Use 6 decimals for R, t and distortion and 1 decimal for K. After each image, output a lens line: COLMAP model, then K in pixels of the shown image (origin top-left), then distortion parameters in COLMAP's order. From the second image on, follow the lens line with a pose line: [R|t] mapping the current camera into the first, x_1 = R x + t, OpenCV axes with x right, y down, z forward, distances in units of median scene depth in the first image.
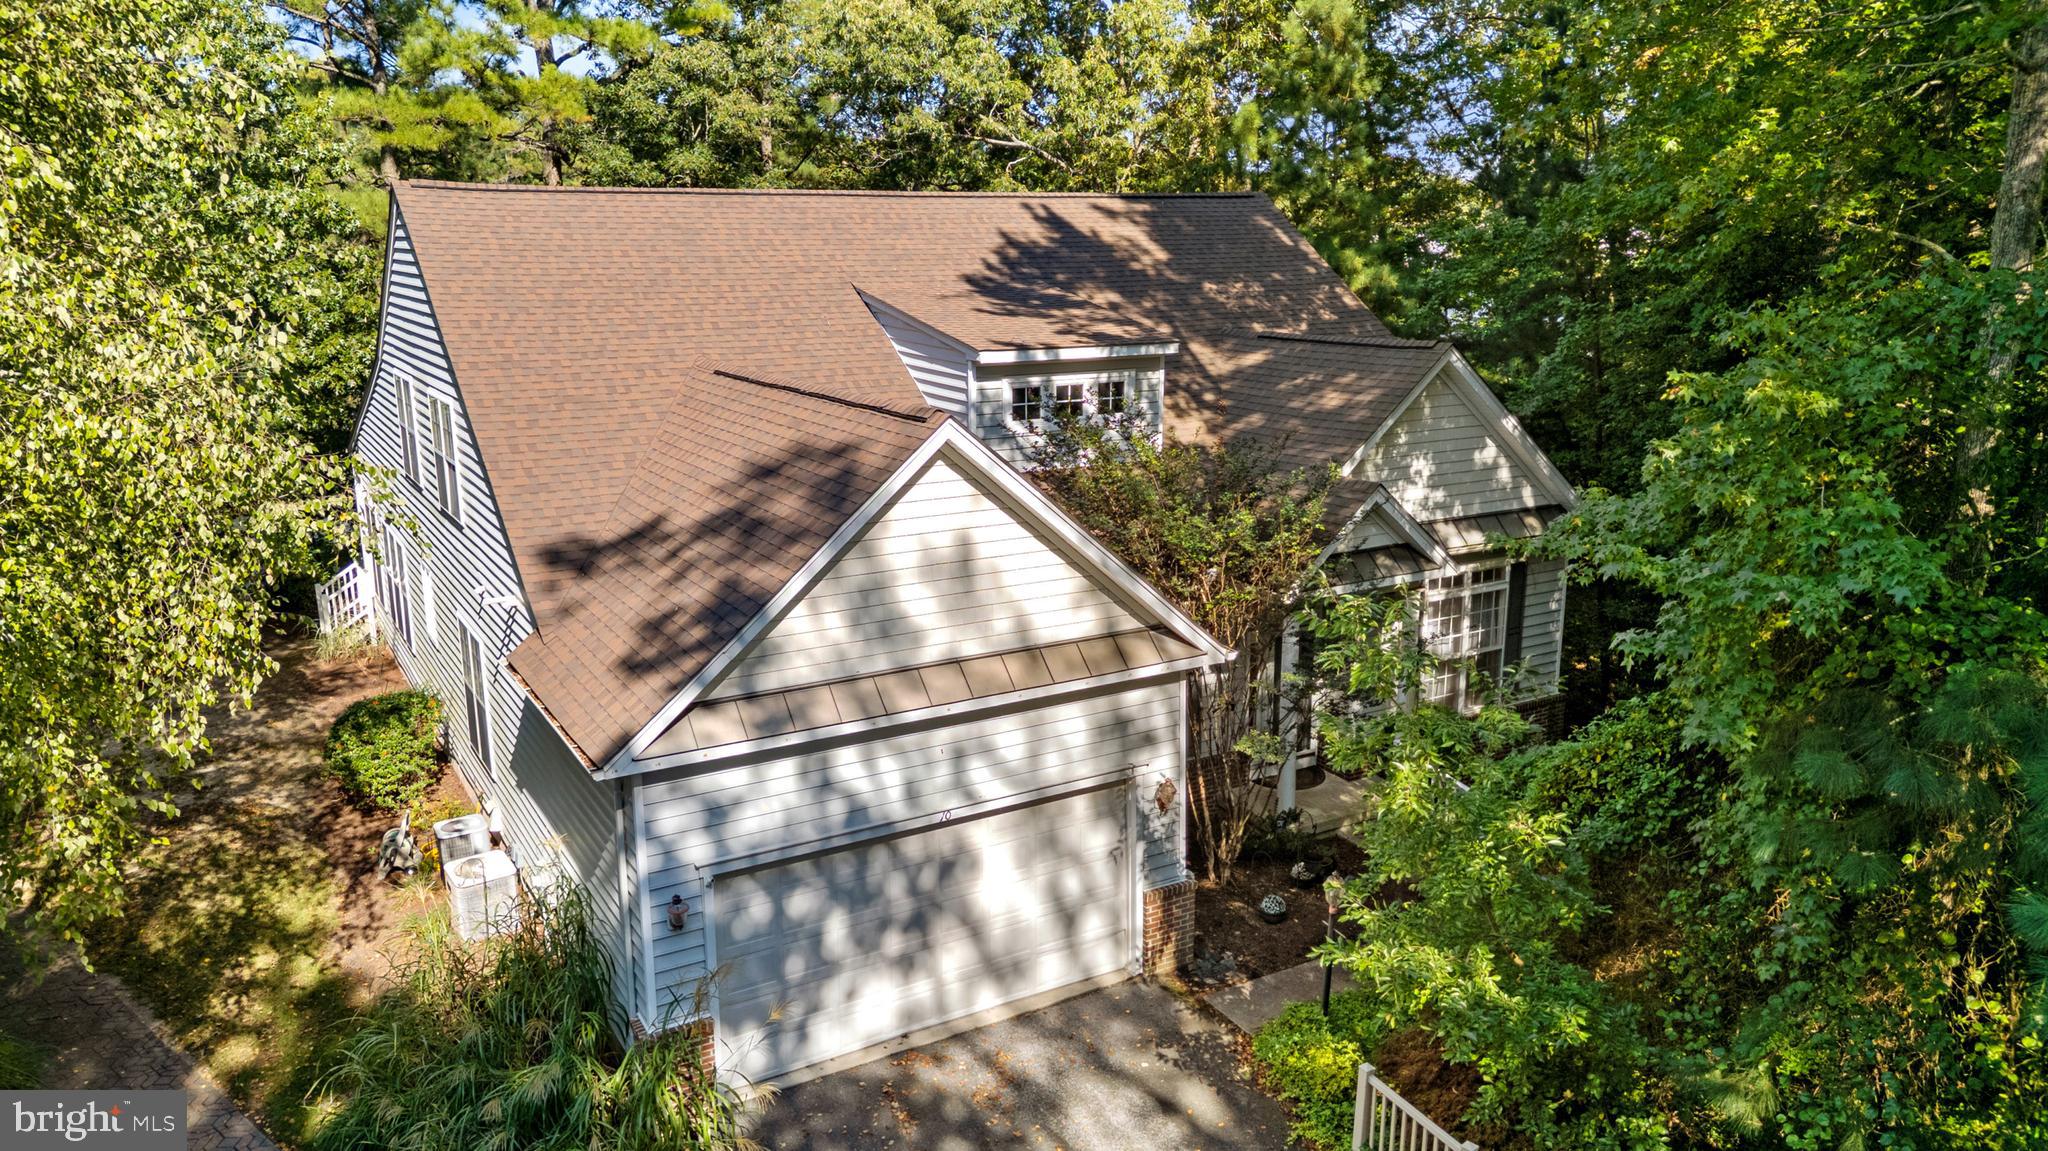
lens RADIAL K [[1464.5, 0, 1023.0], [0, 1464.5, 569.9], [0, 0, 1]] dist [0.005820, 0.003586]
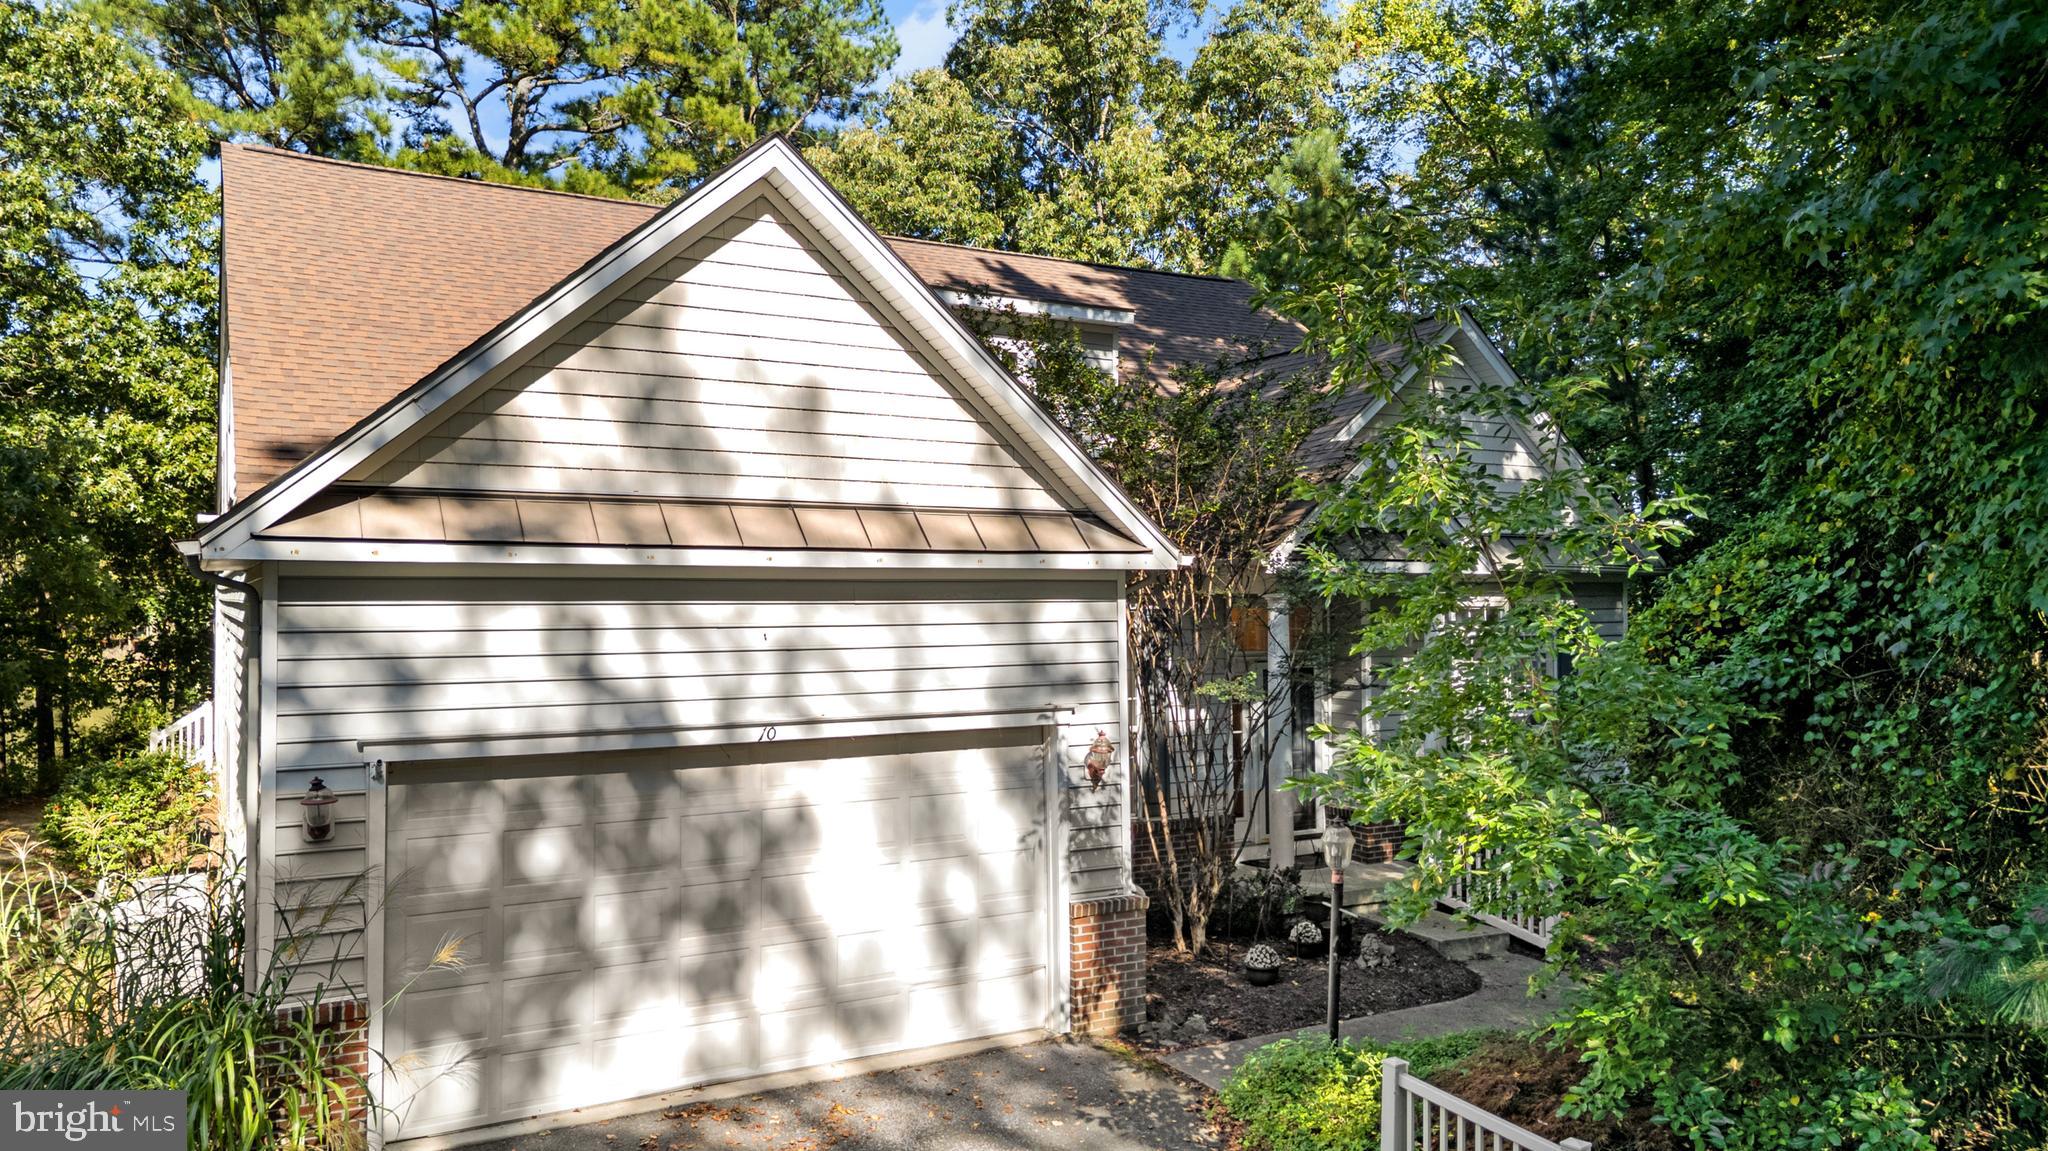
lens RADIAL K [[1464.5, 0, 1026.4], [0, 1464.5, 582.6], [0, 0, 1]] dist [0.005820, 0.003586]
pose [[0.999867, 0.002507, -0.016120, 0.075696], [-0.006372, 0.969639, -0.244460, 0.251022], [0.015018, 0.244530, 0.969525, 0.299827]]
